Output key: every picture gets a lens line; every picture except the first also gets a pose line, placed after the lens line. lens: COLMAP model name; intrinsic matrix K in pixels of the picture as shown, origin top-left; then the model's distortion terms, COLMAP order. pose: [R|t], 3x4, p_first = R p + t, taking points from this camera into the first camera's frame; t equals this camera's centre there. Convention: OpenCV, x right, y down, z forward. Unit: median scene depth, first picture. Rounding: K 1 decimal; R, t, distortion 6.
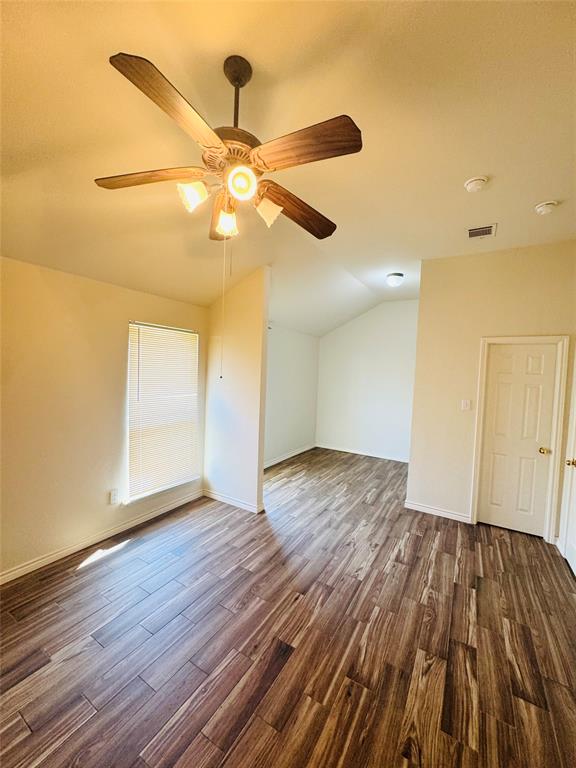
lens RADIAL K [[307.7, 0, 288.0], [0, 307.7, 384.0], [0, 0, 1]] dist [-0.001821, -0.000105]
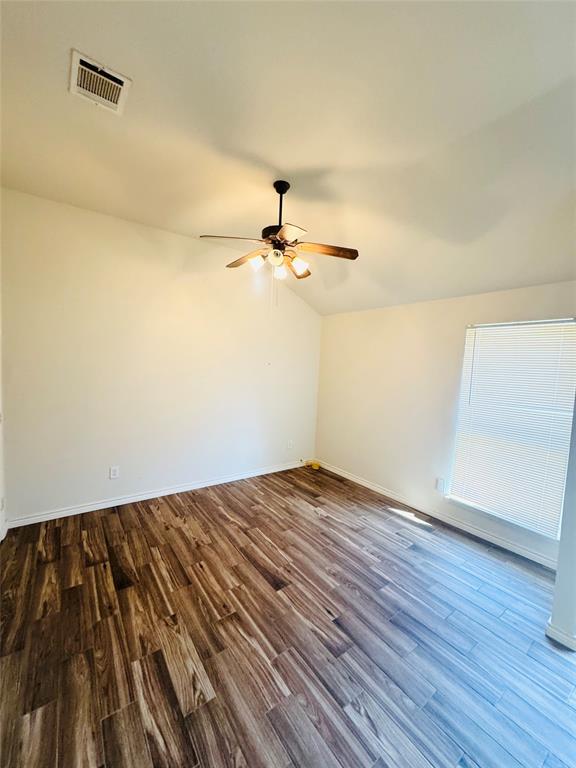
lens RADIAL K [[307.7, 0, 288.0], [0, 307.7, 384.0], [0, 0, 1]] dist [-0.001821, -0.000105]
pose [[-0.391222, 0.008369, -0.920258, 1.078512], [-0.099198, 0.993749, 0.051208, -0.004566], [0.914935, 0.111322, -0.387946, 1.392438]]
